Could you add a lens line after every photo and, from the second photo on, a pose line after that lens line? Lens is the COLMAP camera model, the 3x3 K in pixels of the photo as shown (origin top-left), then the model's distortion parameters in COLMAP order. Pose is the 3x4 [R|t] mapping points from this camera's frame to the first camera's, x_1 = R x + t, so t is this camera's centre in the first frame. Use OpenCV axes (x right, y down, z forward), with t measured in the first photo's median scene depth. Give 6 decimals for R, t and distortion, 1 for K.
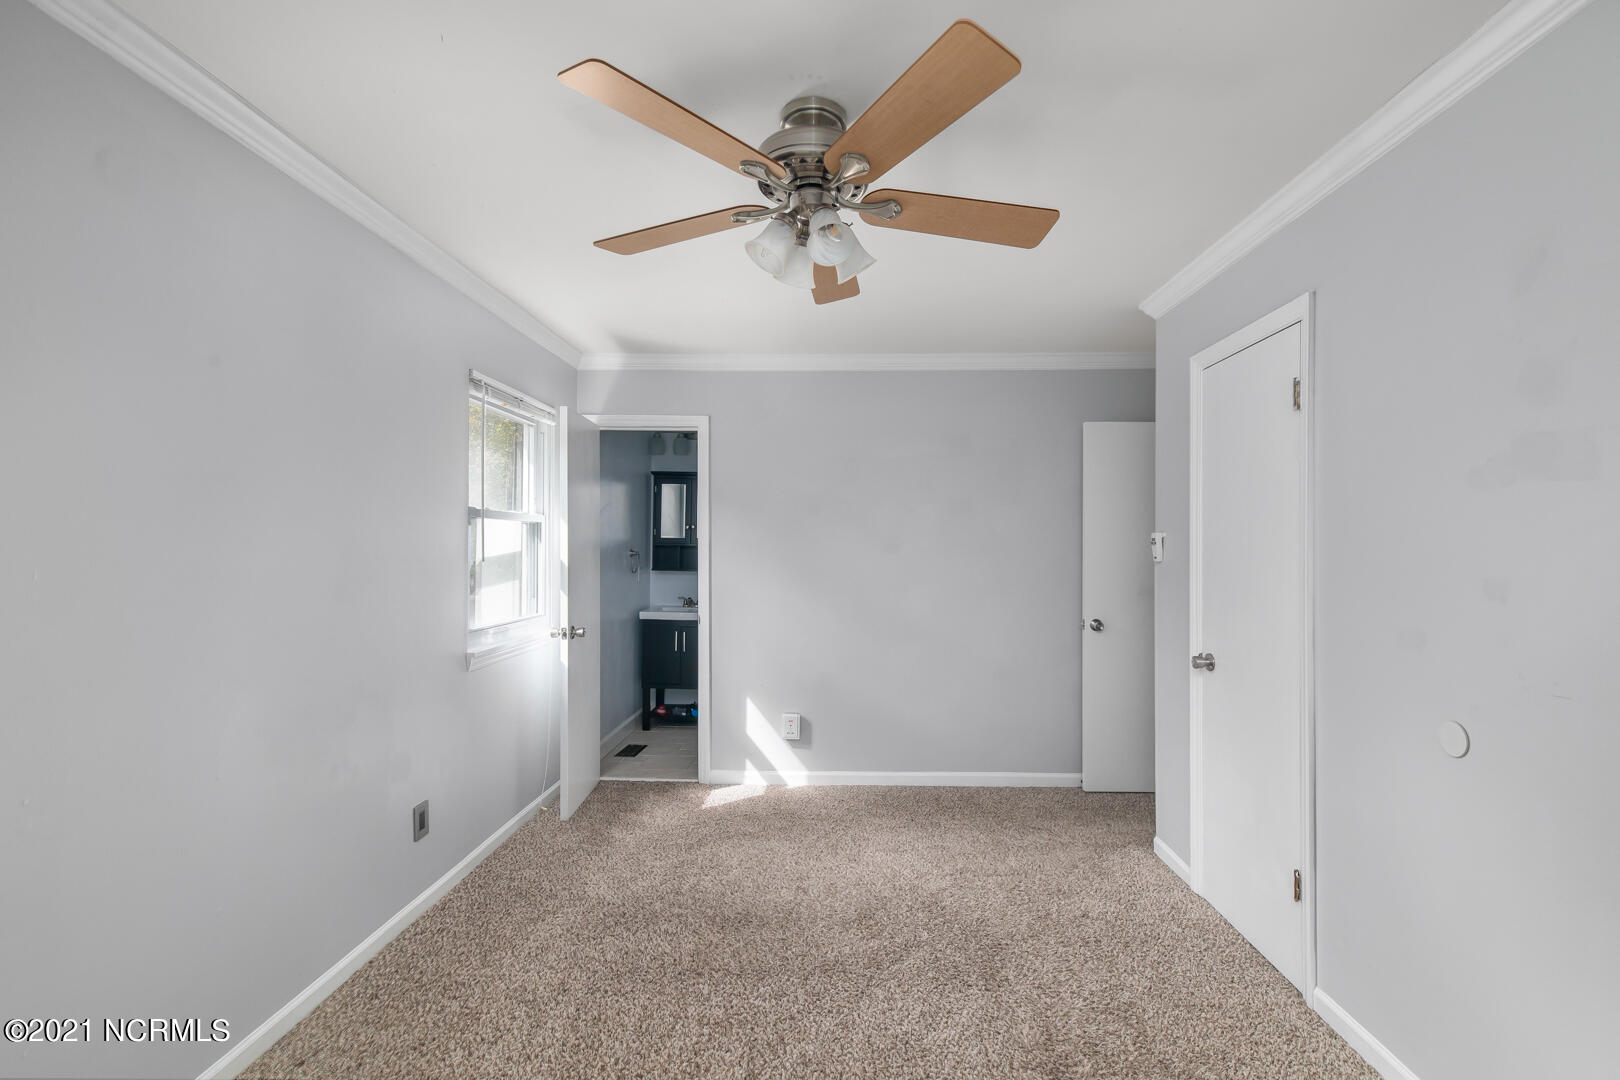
lens RADIAL K [[723.6, 0, 813.2], [0, 723.6, 541.0], [0, 0, 1]] dist [0.012354, -0.003860]
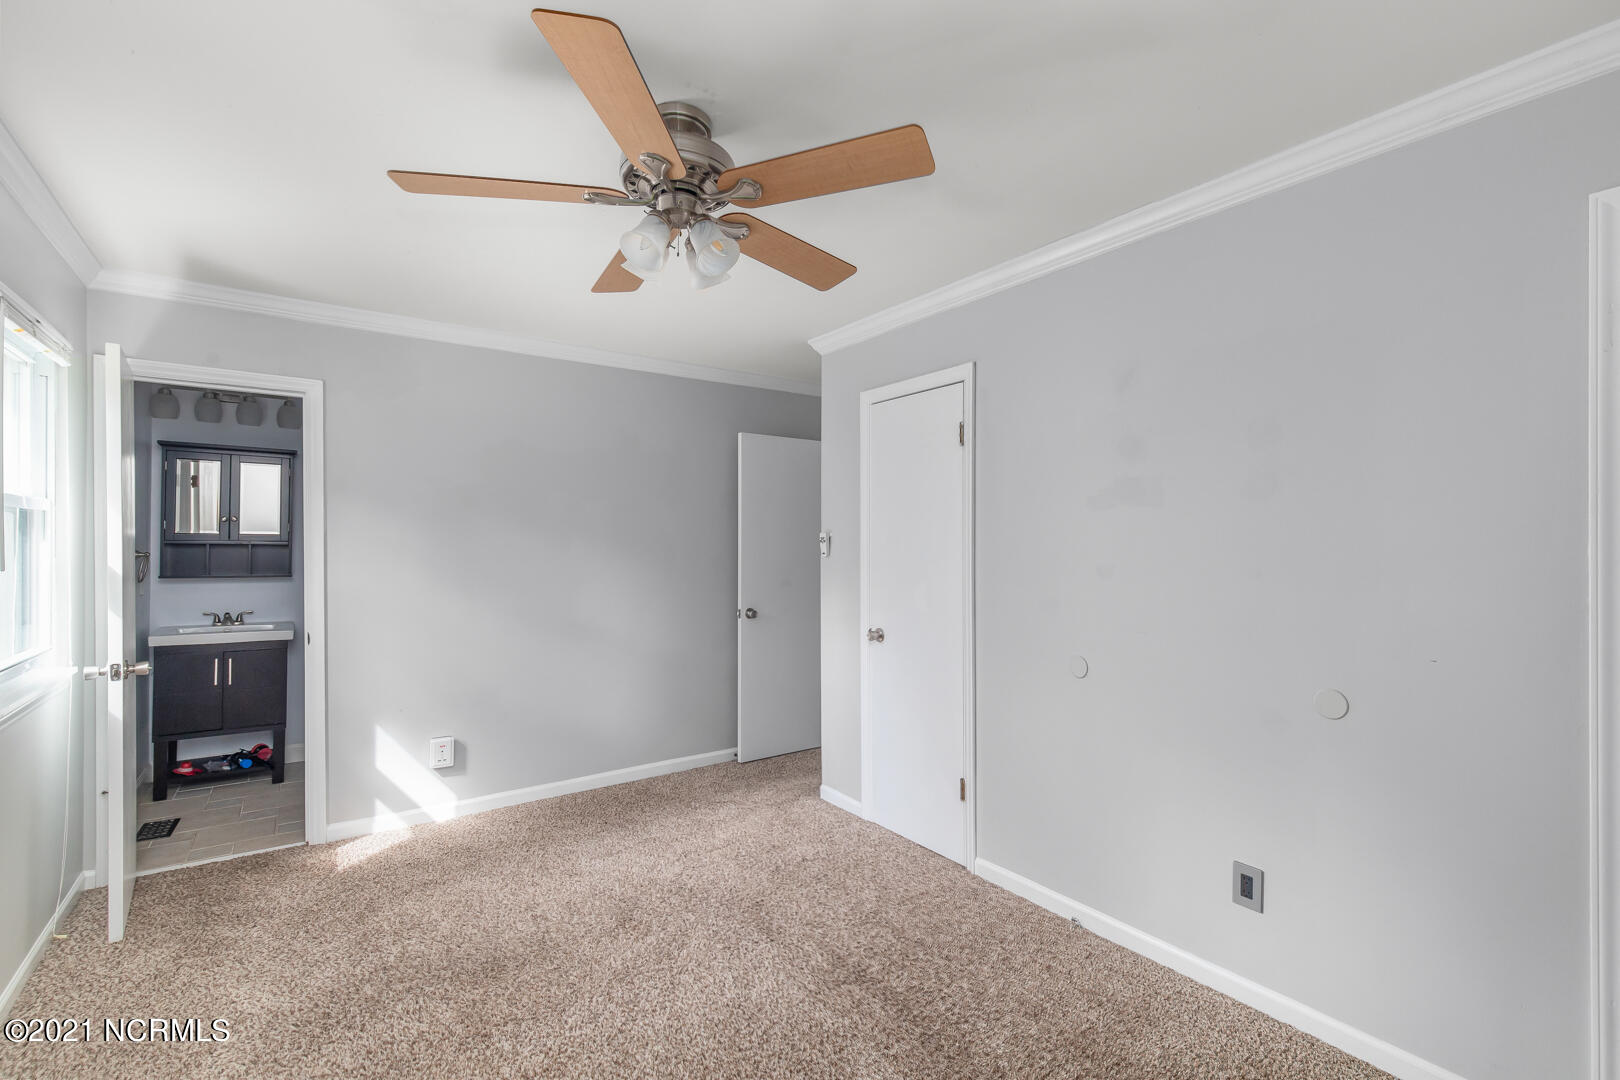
lens RADIAL K [[723.6, 0, 828.7], [0, 723.6, 538.6], [0, 0, 1]] dist [0.012354, -0.003860]
pose [[0.798622, 0.001272, 0.601831, -0.203801], [-0.002815, 0.999995, 0.001622, -0.002889], [-0.601826, -0.002990, 0.798622, 0.030138]]
